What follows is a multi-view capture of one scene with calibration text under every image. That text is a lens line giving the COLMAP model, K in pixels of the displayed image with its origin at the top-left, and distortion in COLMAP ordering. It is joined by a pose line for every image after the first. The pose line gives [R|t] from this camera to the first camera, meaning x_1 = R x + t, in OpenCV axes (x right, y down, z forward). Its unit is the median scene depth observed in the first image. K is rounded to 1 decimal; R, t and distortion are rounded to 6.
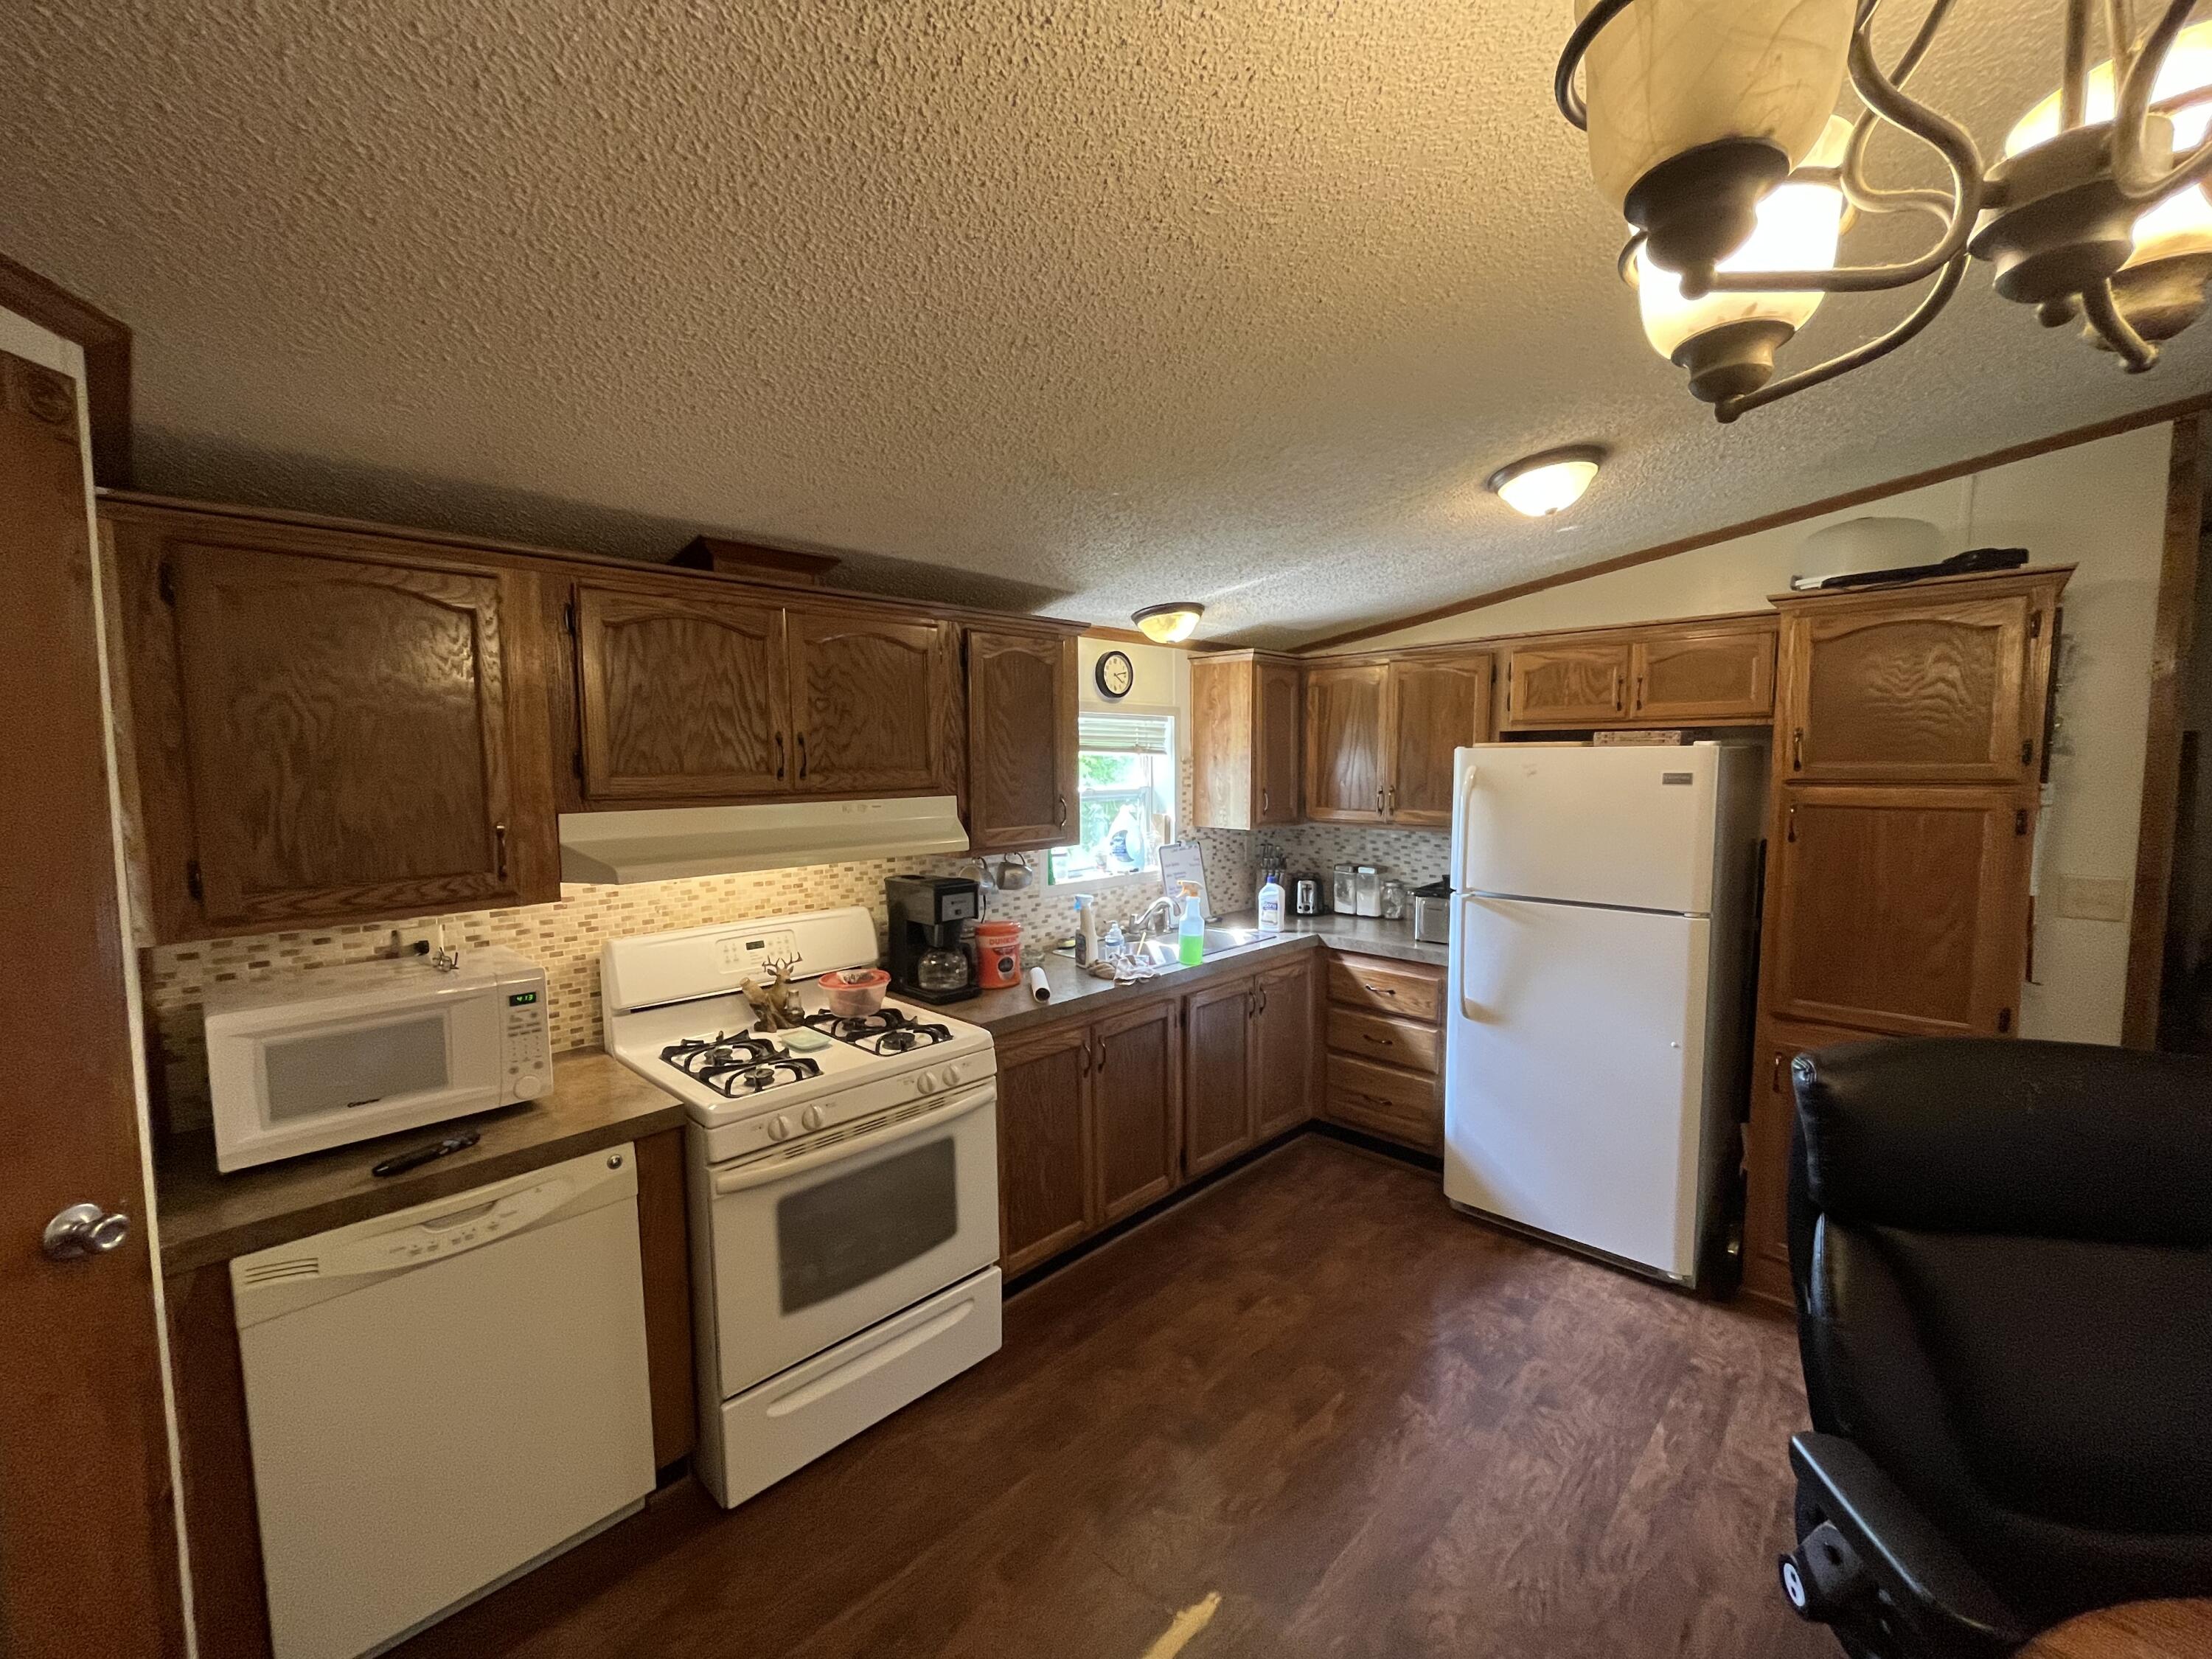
lens RADIAL K [[898.2, 0, 1102.9], [0, 898.2, 836.2], [0, 0, 1]] dist [-0.003980, -0.000698]
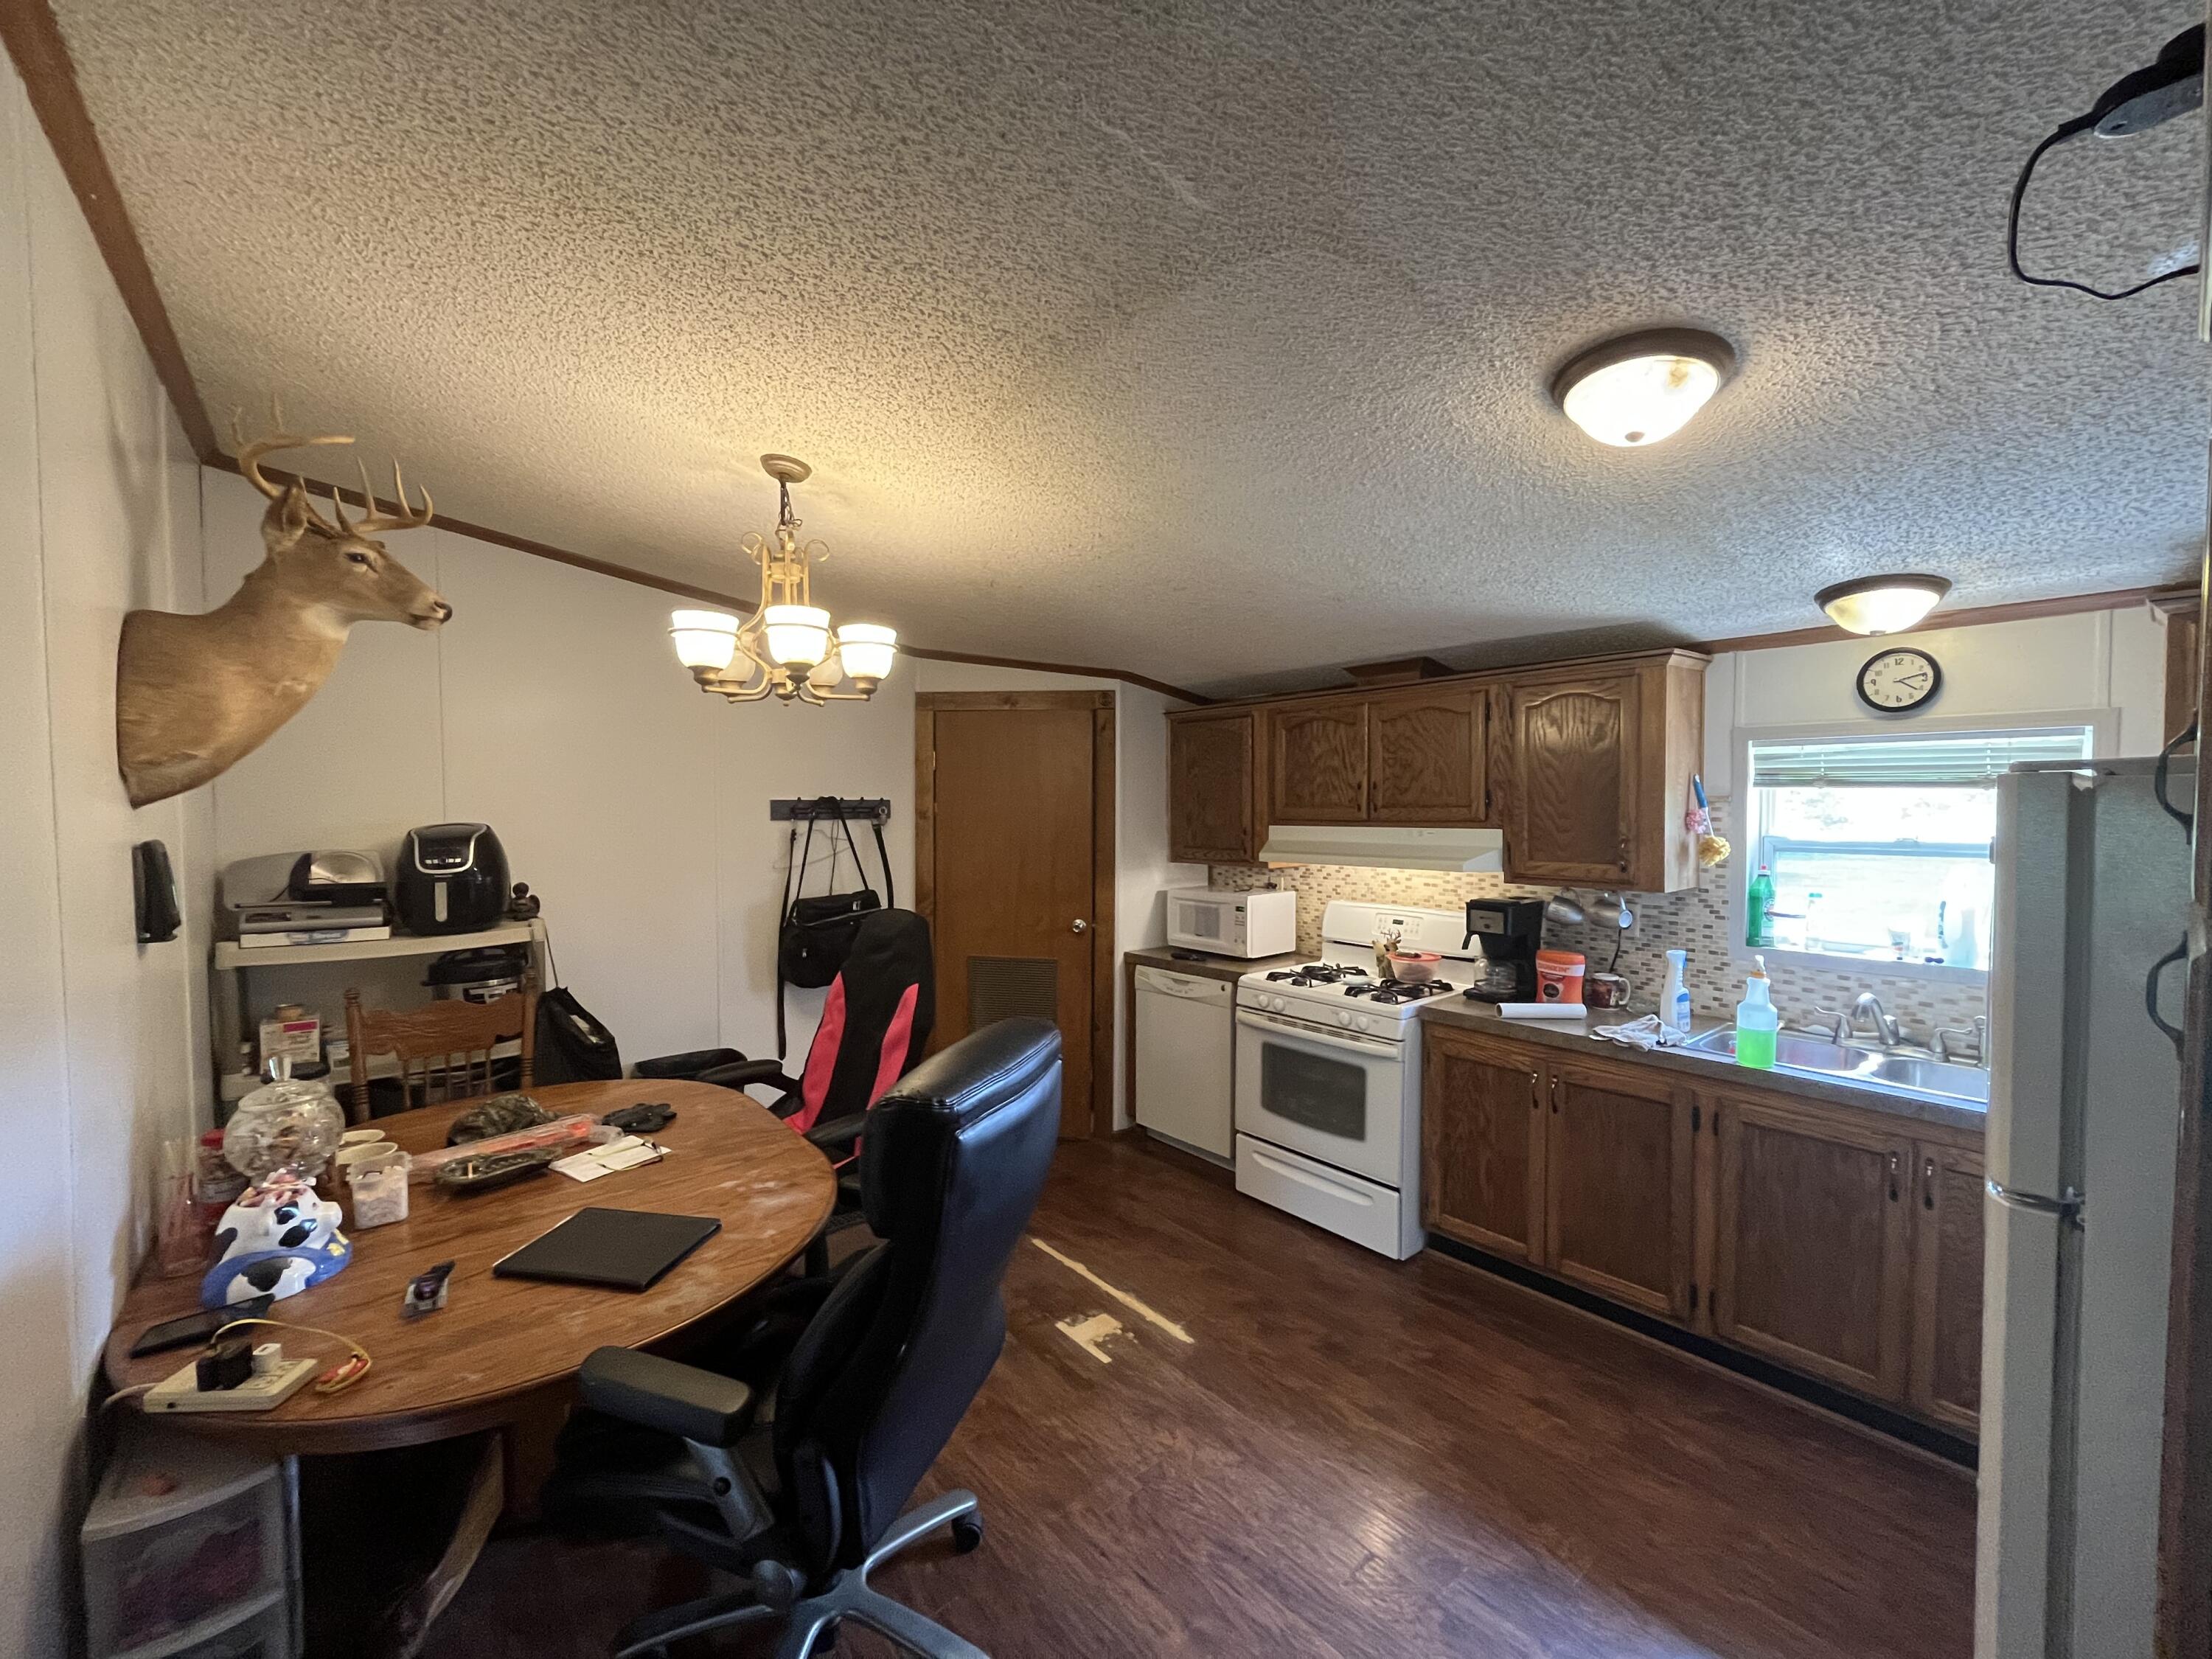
lens RADIAL K [[898.2, 0, 1102.8], [0, 898.2, 831.2], [0, 0, 1]] dist [-0.003980, -0.000698]
pose [[-0.101859, 0.035280, -0.994173, 1.234579], [-0.082837, 0.995599, 0.043818, -0.058824], [0.991344, 0.086817, -0.098488, 0.695753]]
